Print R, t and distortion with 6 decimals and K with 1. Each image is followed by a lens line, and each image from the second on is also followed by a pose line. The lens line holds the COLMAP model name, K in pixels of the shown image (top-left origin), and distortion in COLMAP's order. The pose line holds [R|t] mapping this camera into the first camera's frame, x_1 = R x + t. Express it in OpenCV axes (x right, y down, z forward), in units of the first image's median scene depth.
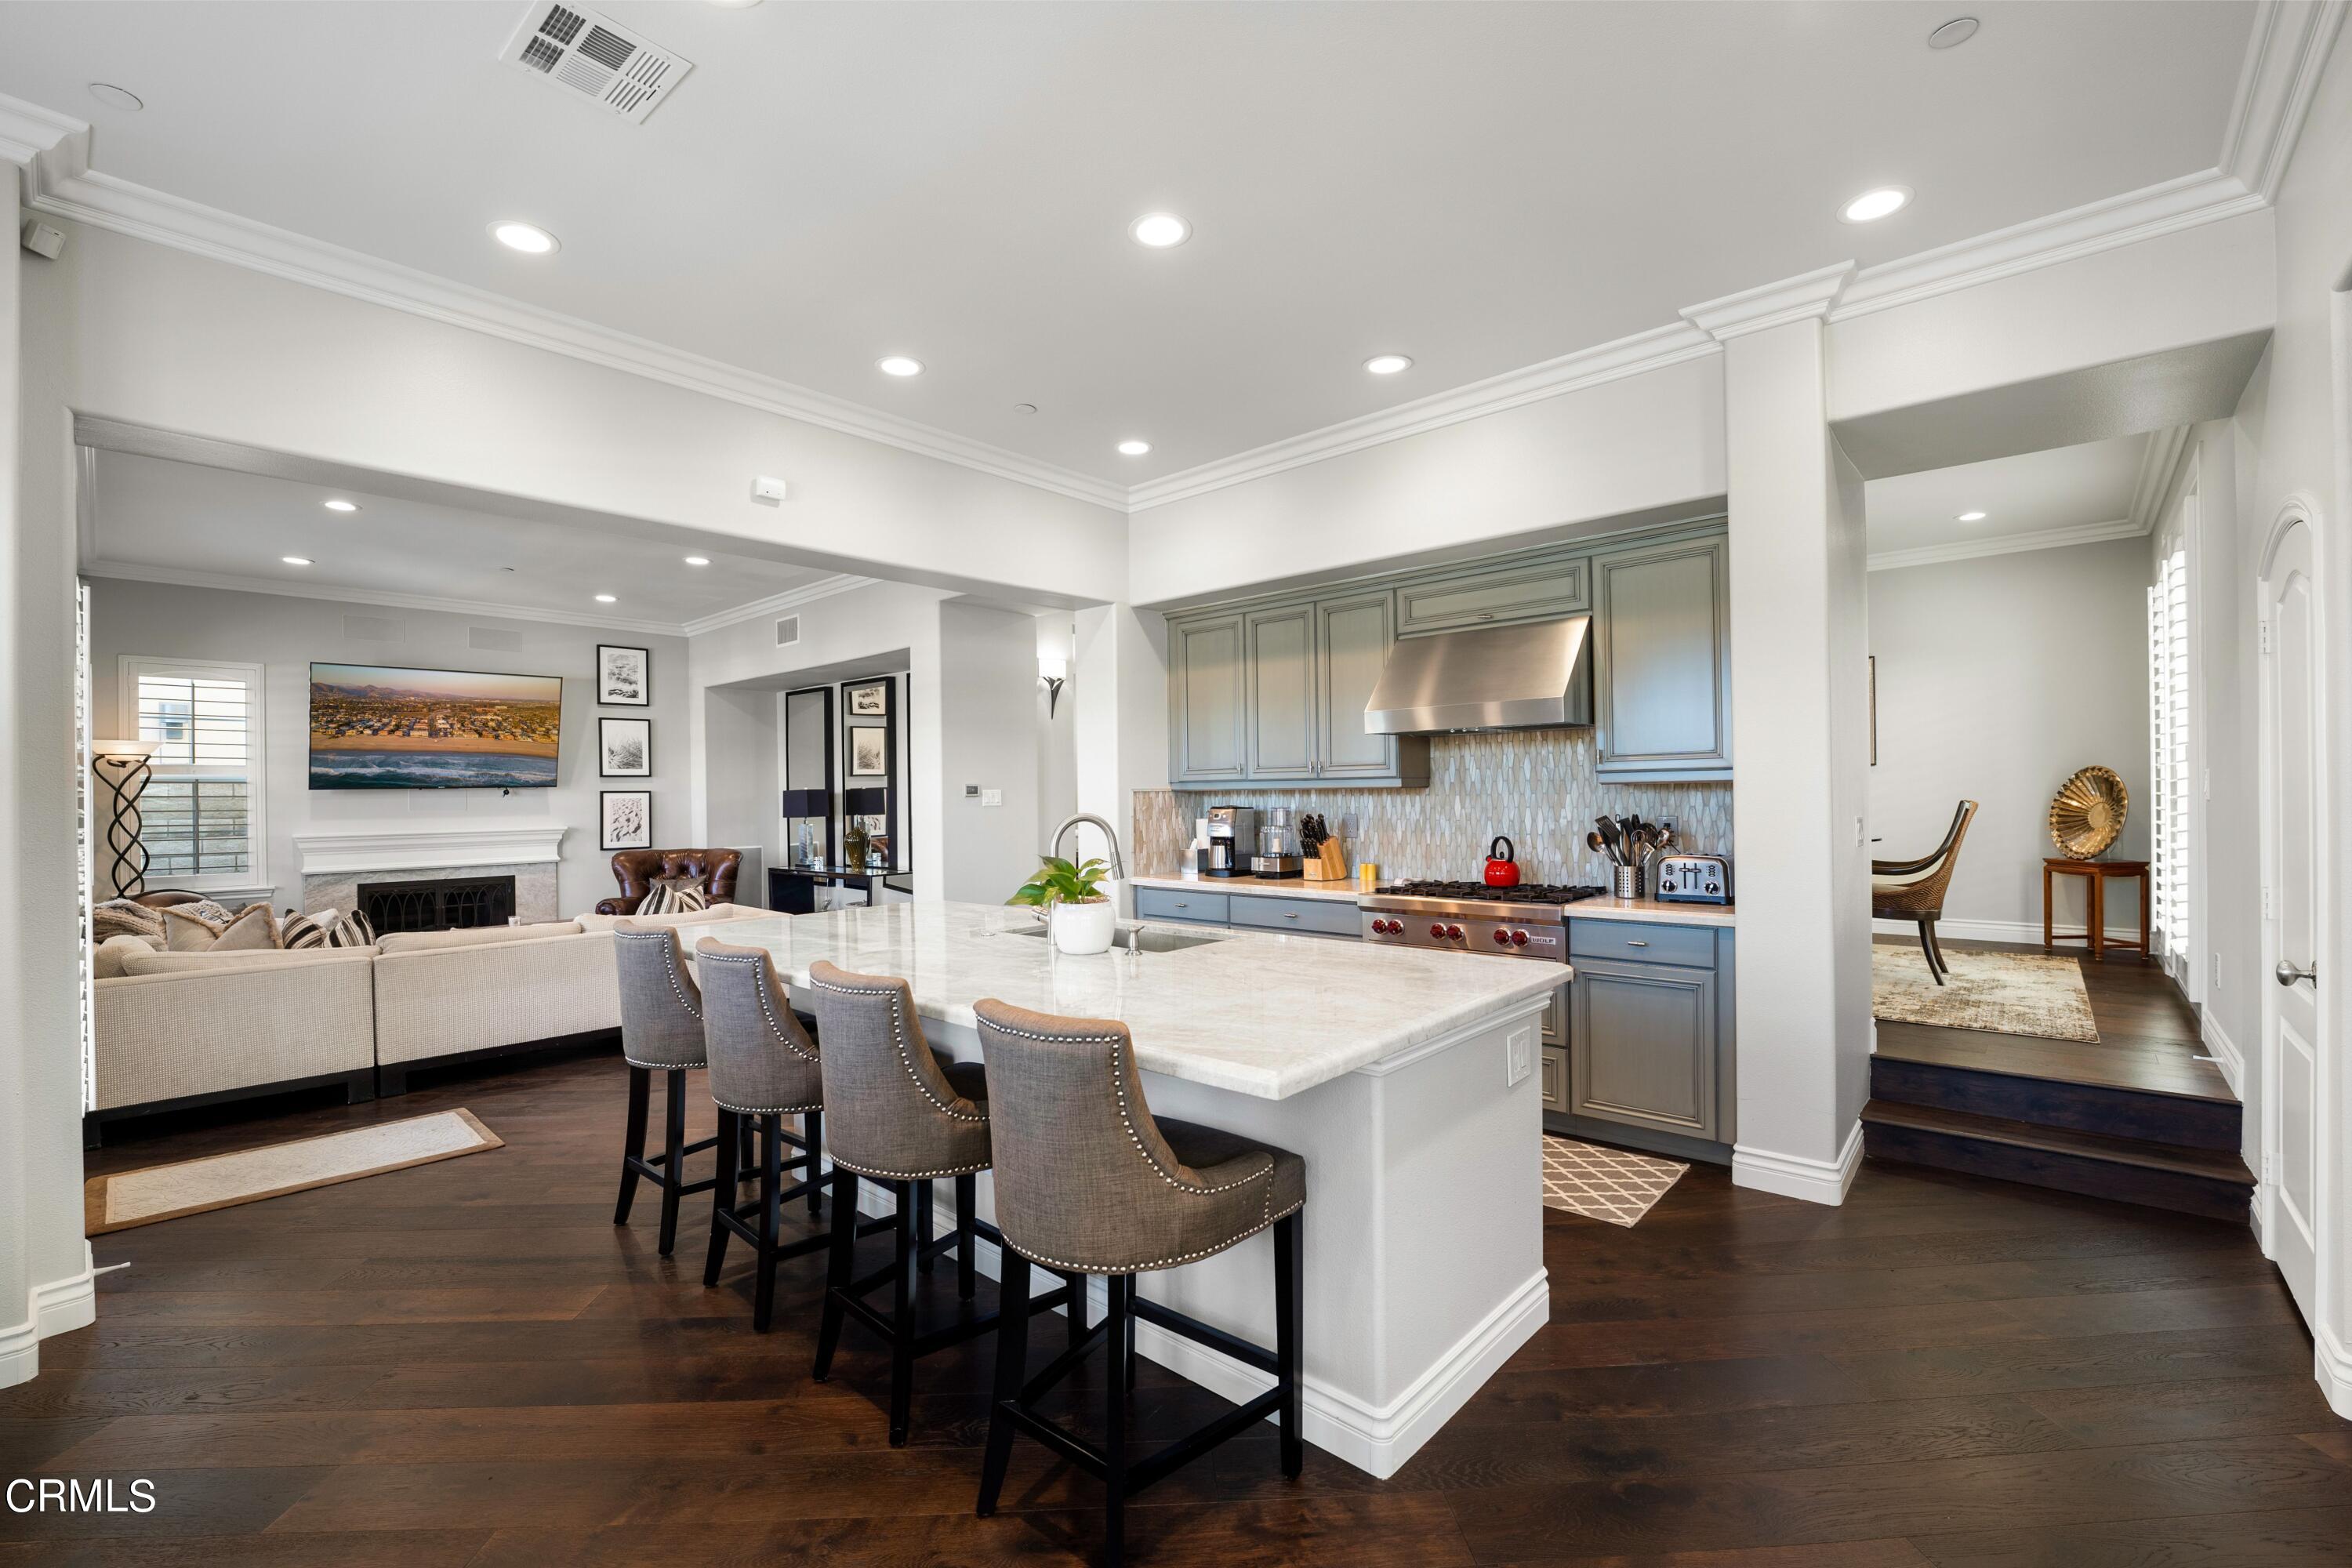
lens RADIAL K [[1008.2, 0, 1195.2], [0, 1008.2, 790.4], [0, 0, 1]] dist [-0.008734, -0.000207]
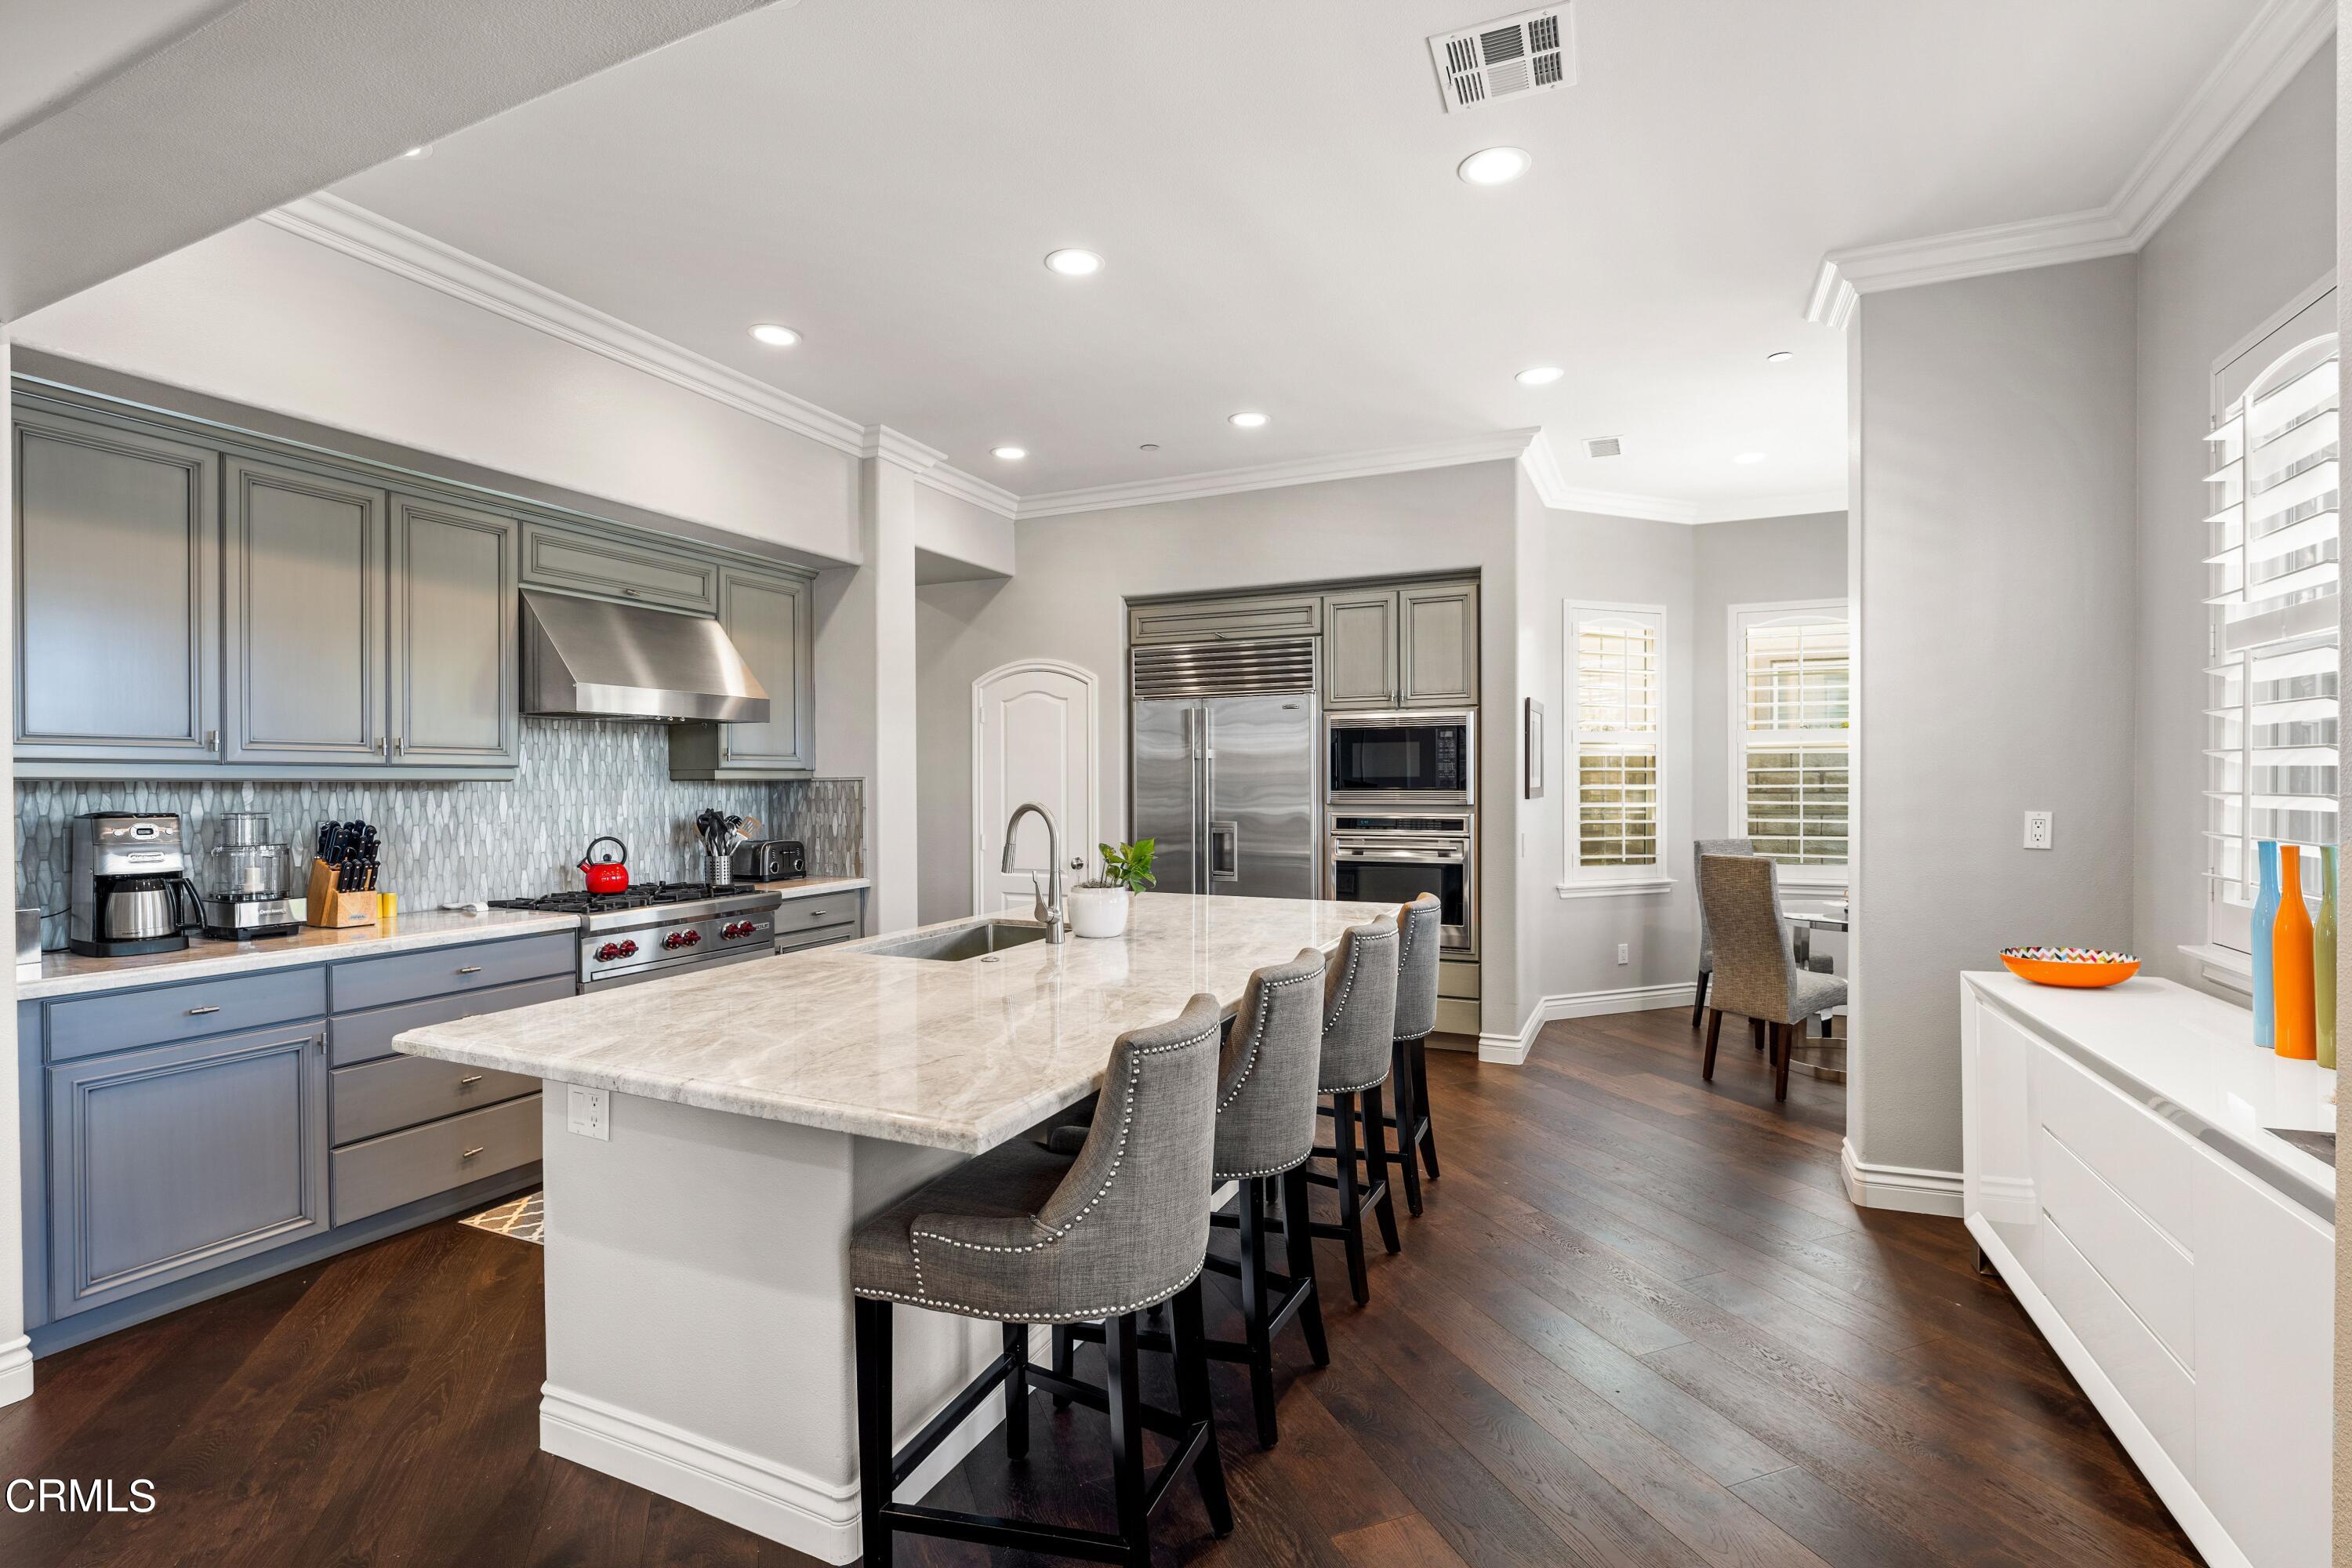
lens RADIAL K [[1008.2, 0, 1195.6], [0, 1008.2, 786.6], [0, 0, 1]] dist [-0.008734, -0.000207]
pose [[-0.291126, 0.009011, 0.956642, -0.640927], [0.003896, 0.999959, -0.008233, 0.009420], [-0.956677, 0.001330, -0.291149, 0.692786]]
